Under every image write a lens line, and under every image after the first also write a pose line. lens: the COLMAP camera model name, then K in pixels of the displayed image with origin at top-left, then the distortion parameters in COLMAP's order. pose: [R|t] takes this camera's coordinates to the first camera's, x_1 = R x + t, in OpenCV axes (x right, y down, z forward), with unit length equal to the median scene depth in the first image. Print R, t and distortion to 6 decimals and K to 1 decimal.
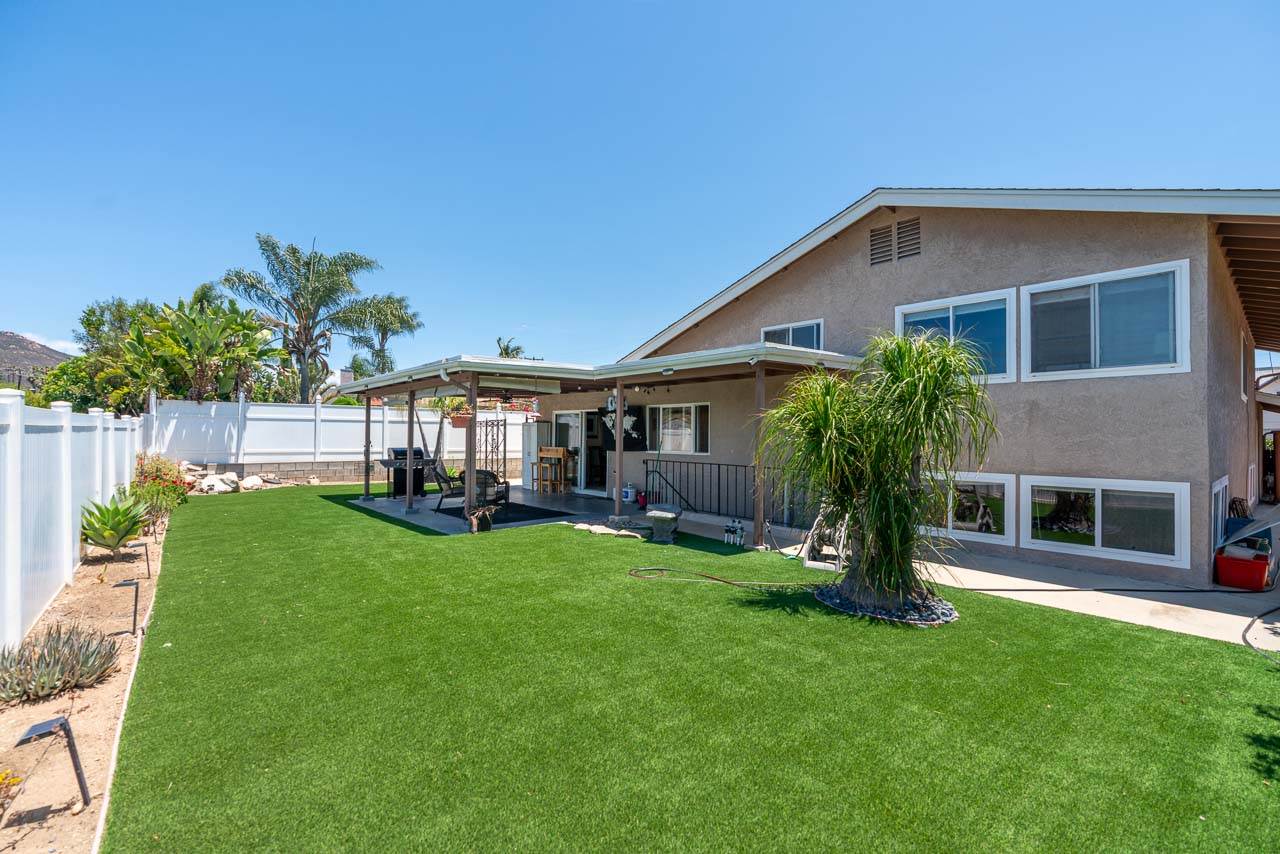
lens RADIAL K [[587.2, 0, 638.6], [0, 587.2, 392.6], [0, 0, 1]] dist [-0.001347, -0.000059]
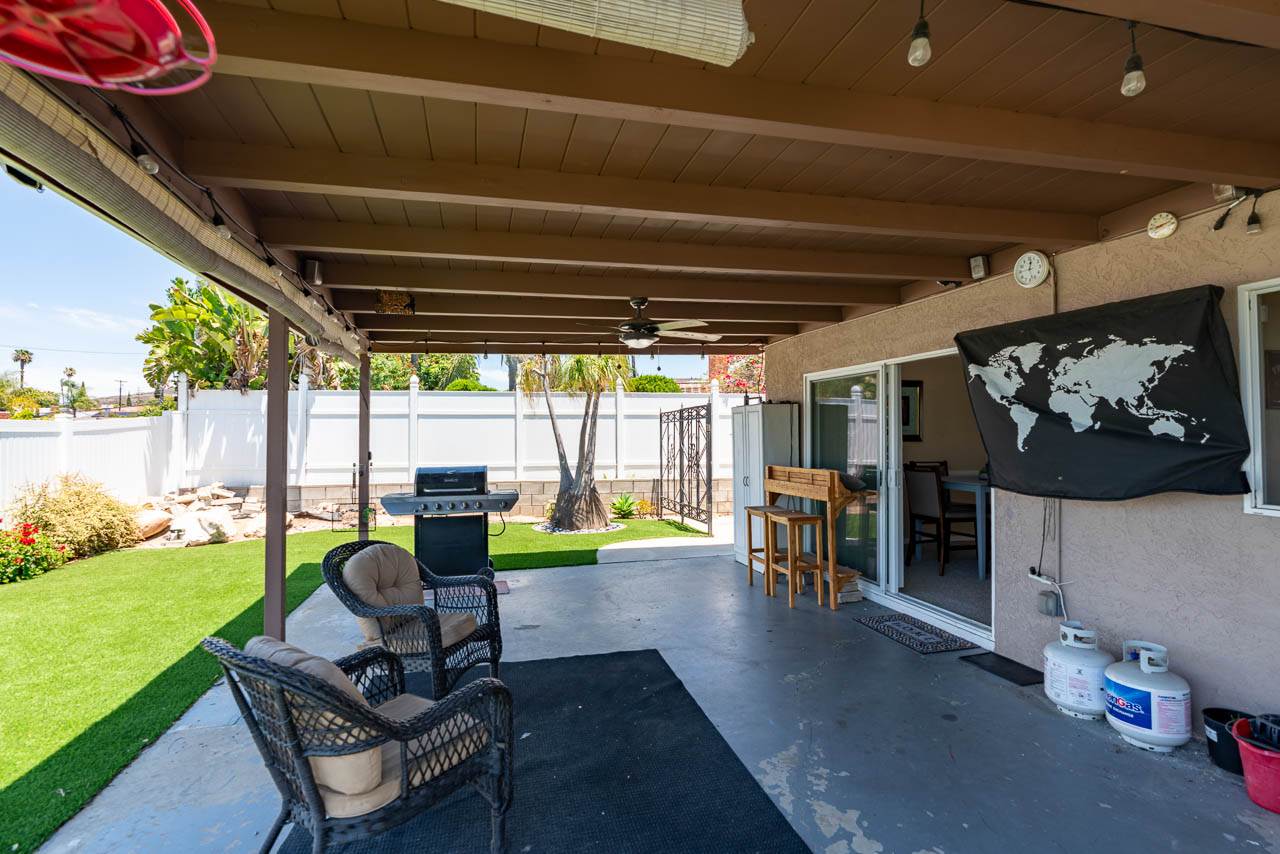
lens RADIAL K [[551.8, 0, 640.0], [0, 551.8, 427.0], [0, 0, 1]] dist [-0.017576, -0.000033]
pose [[0.885671, -0.020311, -0.463868, -0.076957], [0.044357, 0.998175, 0.040987, 0.049910], [0.462189, -0.056877, 0.884956, 0.660863]]
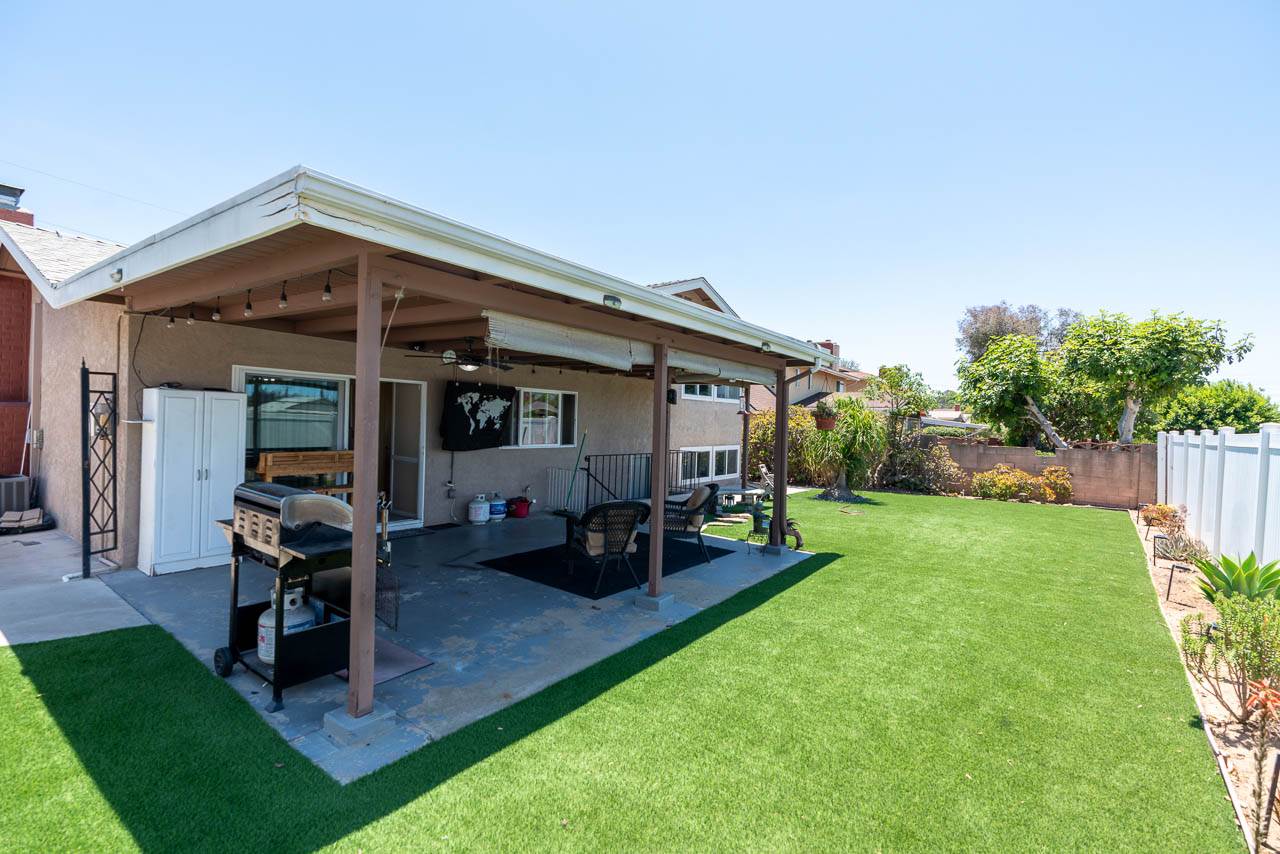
lens RADIAL K [[580.6, 0, 640.0], [0, 580.6, 427.0], [0, 0, 1]] dist [-0.001473, -0.000179]
pose [[-0.227195, -0.028245, 0.973440, -0.675755], [-0.105910, 0.994367, 0.004134, 0.047430], [-0.968073, -0.102158, -0.228907, 0.899453]]
